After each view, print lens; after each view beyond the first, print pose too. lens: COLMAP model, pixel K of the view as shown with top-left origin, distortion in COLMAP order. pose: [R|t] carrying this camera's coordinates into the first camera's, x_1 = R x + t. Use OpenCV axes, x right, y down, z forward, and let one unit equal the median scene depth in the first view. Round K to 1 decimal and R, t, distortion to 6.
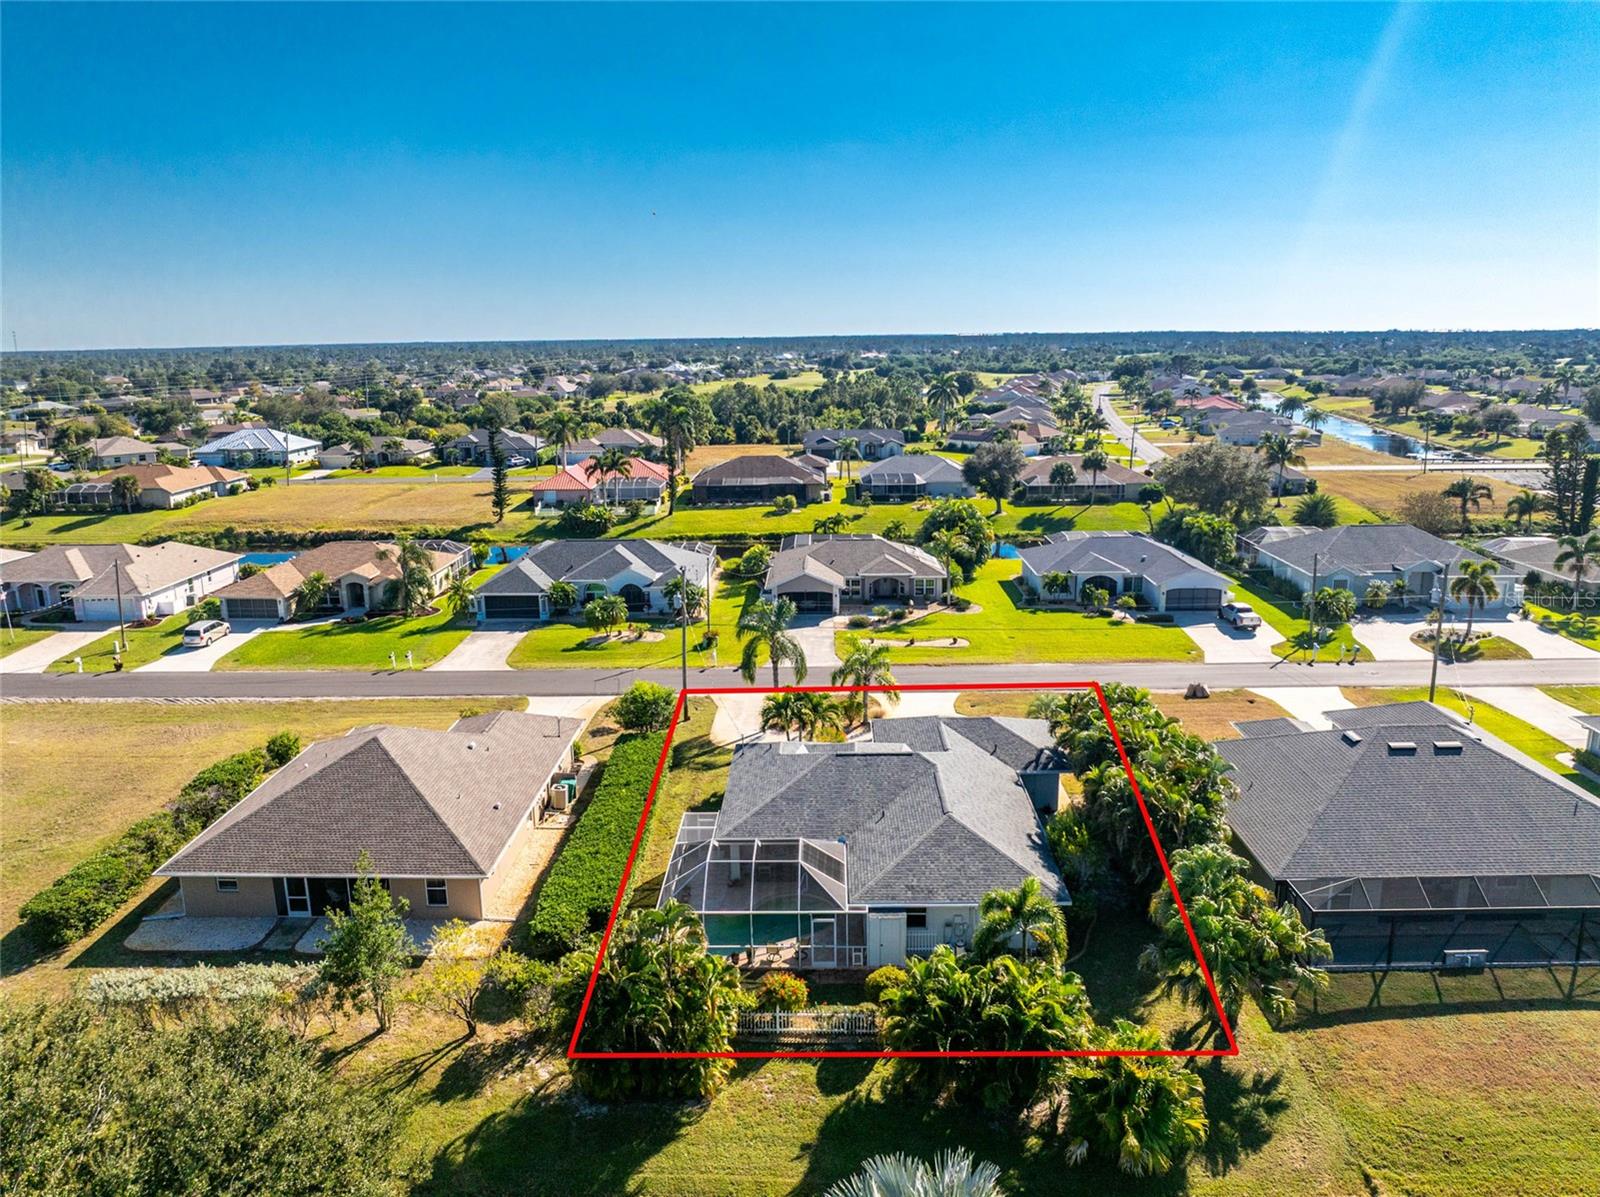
lens RADIAL K [[1118.3, 0, 800.6], [0, 1118.3, 594.9], [0, 0, 1]] dist [-0.046642, 0.010338]
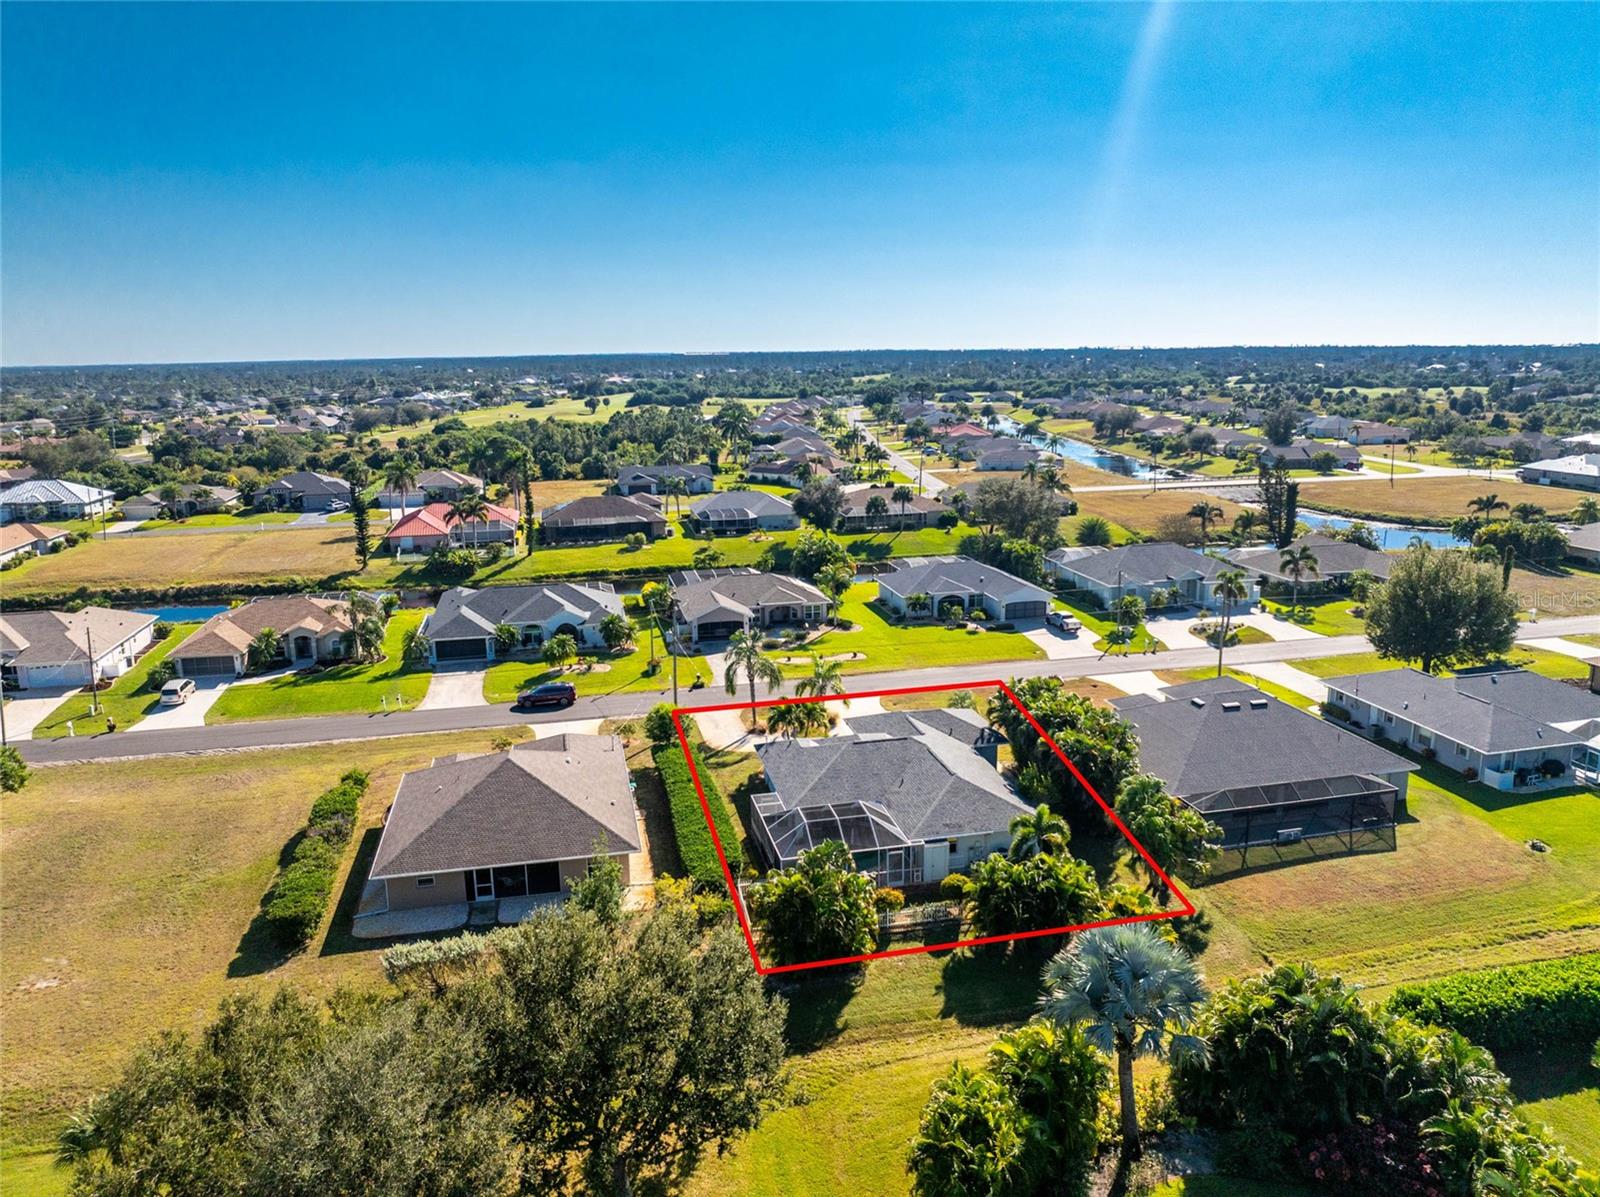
lens RADIAL K [[1118.3, 0, 801.3], [0, 1118.3, 598.2], [0, 0, 1]] dist [-0.046642, 0.010338]
pose [[0.971486, -0.050900, 0.231570, -0.187050], [0.053996, 0.998516, -0.007047, -0.014633], [-0.230868, 0.019350, 0.972793, -0.171432]]
